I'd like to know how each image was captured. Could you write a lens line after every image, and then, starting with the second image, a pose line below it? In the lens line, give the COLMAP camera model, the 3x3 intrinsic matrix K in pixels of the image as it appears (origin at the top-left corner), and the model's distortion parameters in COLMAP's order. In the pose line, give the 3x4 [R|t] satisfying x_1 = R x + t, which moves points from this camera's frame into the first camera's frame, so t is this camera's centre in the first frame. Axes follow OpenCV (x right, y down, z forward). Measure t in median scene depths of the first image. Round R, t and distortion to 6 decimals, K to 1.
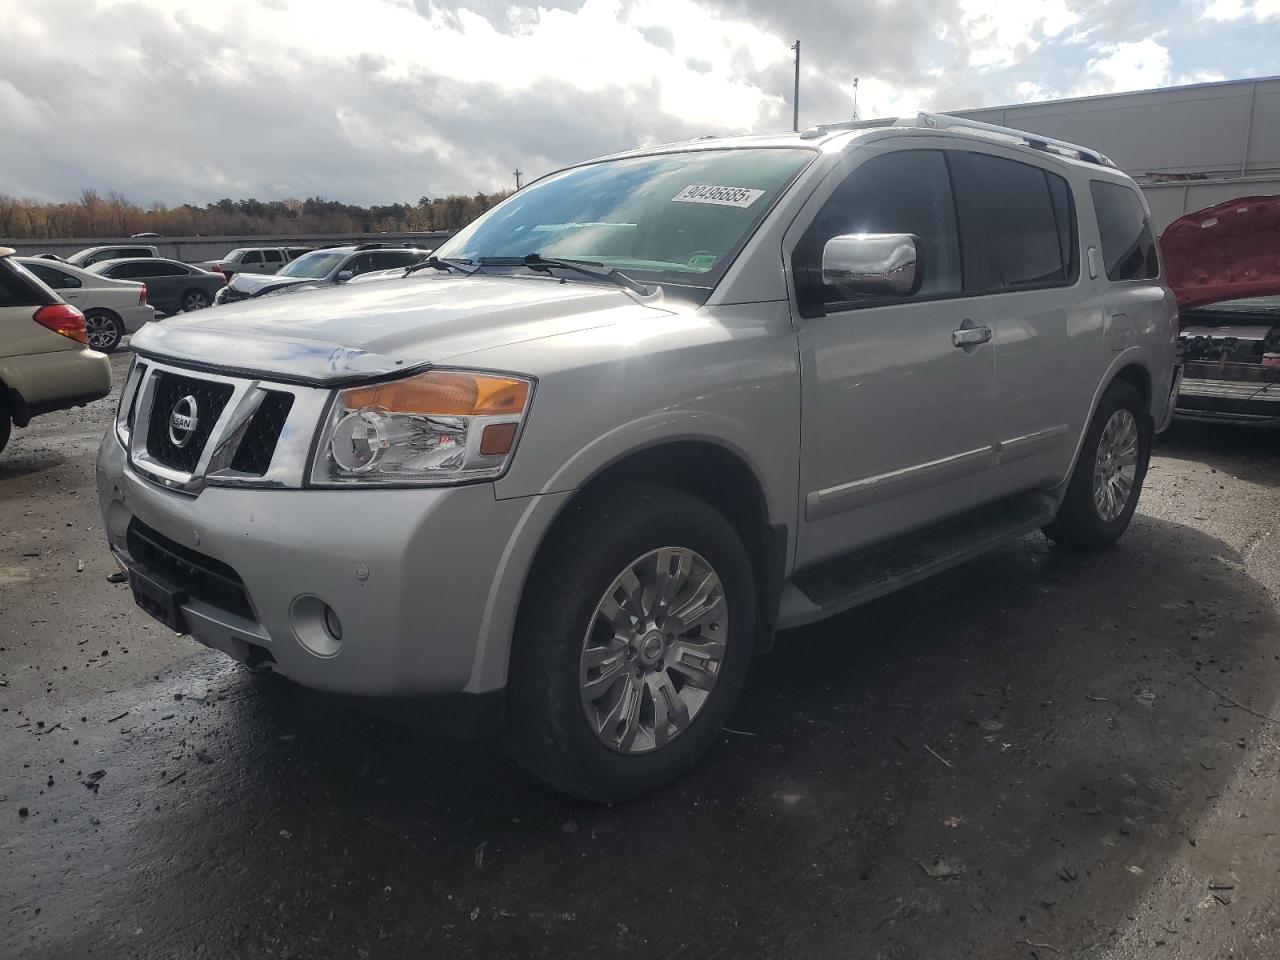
lens RADIAL K [[1013.4, 0, 651.1], [0, 1013.4, 468.3], [0, 0, 1]] dist [0.022916, 0.009289]
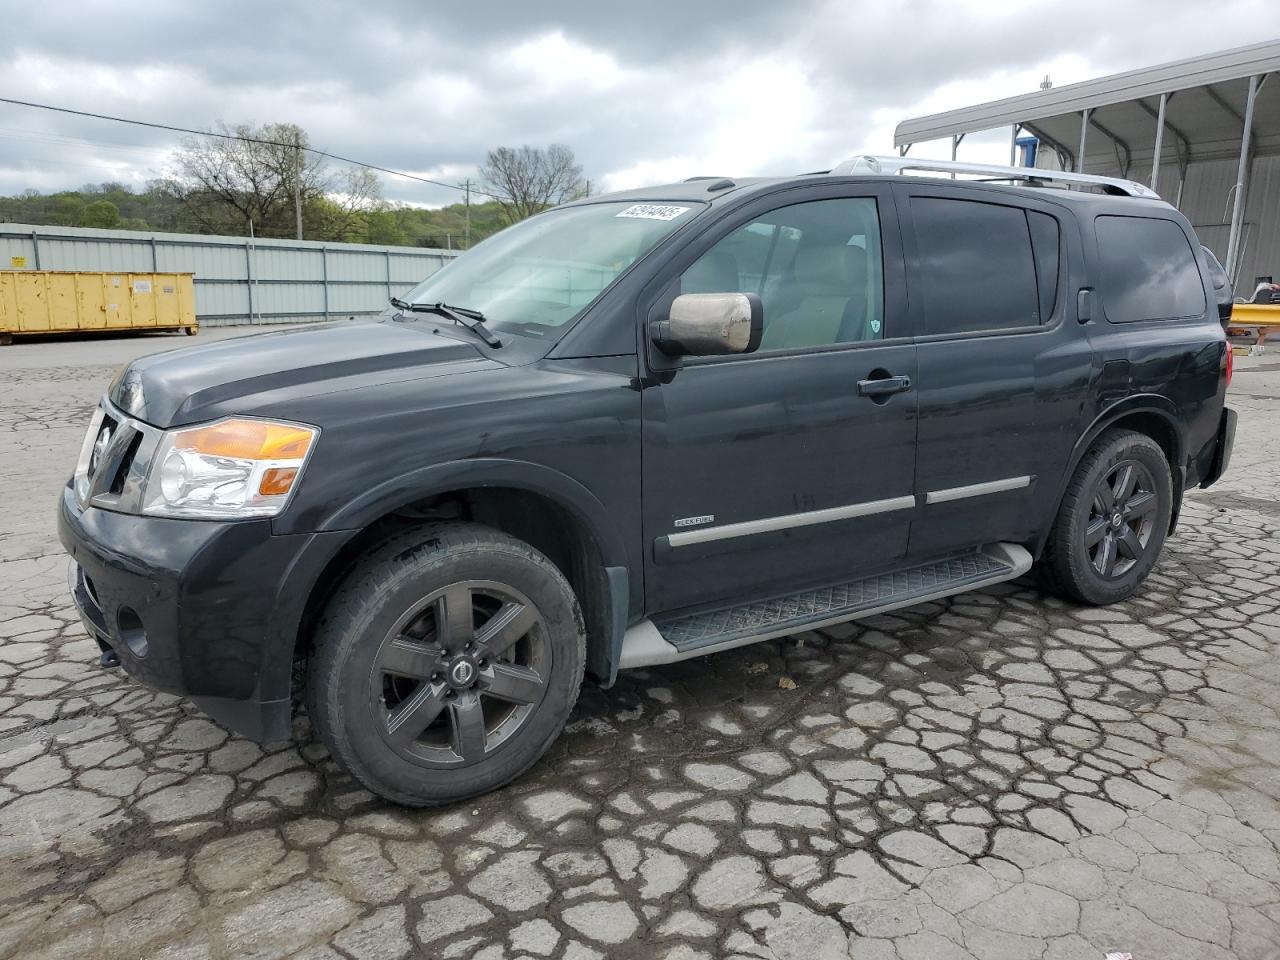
lens RADIAL K [[1013.4, 0, 638.0], [0, 1013.4, 487.4], [0, 0, 1]] dist [0.022916, 0.009289]
pose [[0.976109, 0.051735, -0.211032, 0.364915], [-0.048672, 0.998621, 0.019685, -0.049132], [0.211760, -0.008943, 0.977281, -0.021211]]
